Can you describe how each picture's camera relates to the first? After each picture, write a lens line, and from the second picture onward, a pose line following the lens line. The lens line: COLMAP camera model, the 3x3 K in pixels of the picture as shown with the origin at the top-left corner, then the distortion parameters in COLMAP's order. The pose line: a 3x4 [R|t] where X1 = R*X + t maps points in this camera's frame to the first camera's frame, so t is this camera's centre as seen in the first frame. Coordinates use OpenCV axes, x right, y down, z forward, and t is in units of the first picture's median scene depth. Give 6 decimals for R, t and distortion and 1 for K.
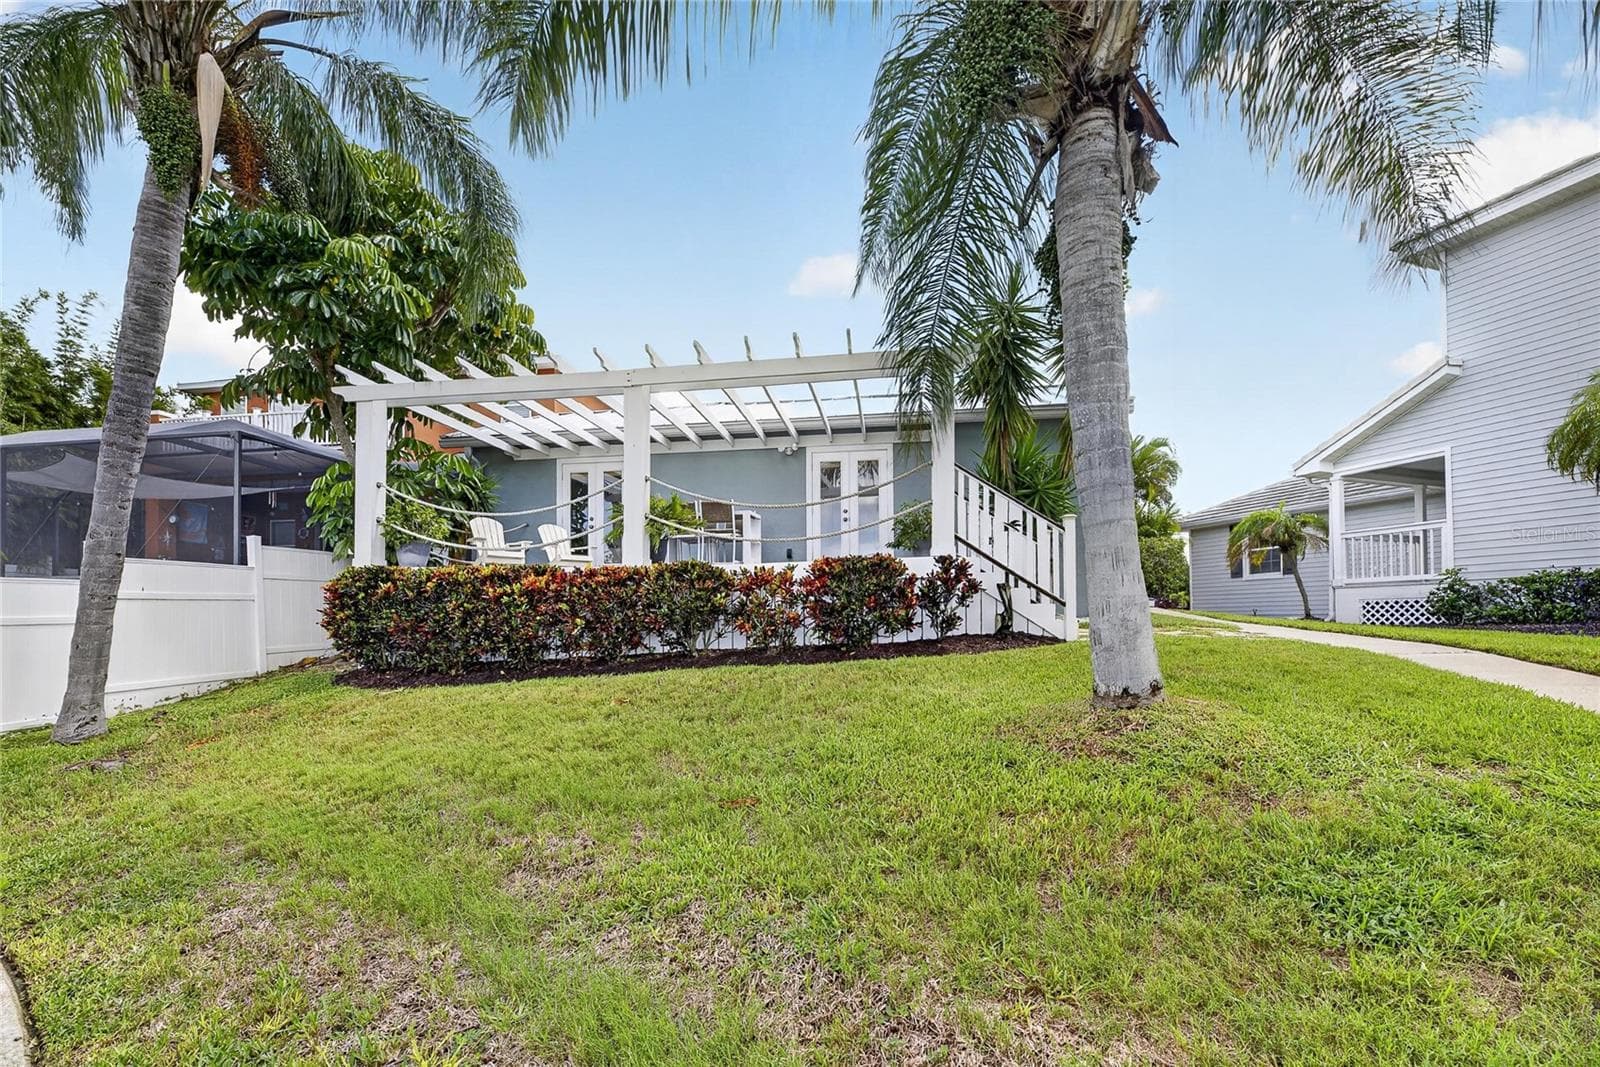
lens RADIAL K [[1024.9, 0, 813.8], [0, 1024.9, 541.6], [0, 0, 1]] dist [0.001863, 0.002455]
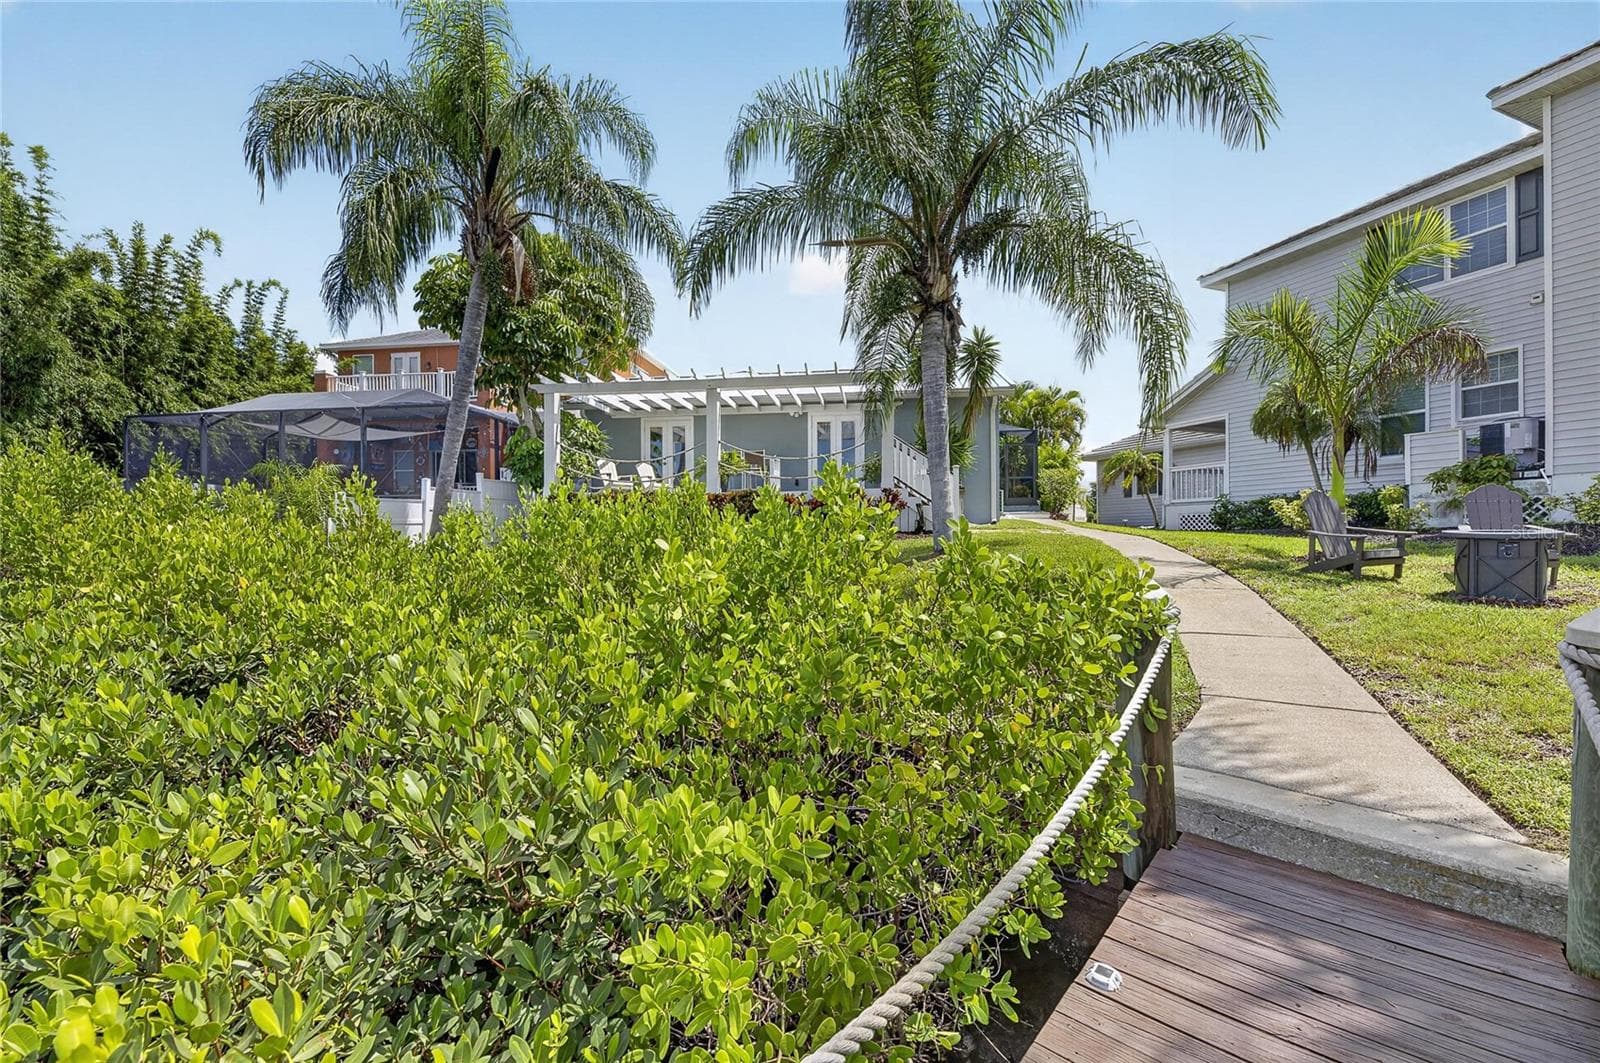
lens RADIAL K [[1024.9, 0, 813.8], [0, 1024.9, 539.6], [0, 0, 1]] dist [0.001863, 0.002455]
pose [[0.999930, 0.003518, 0.011306, -0.016635], [-0.004435, 0.996606, 0.082195, -0.031977], [-0.010979, -0.082240, 0.996552, -0.597533]]
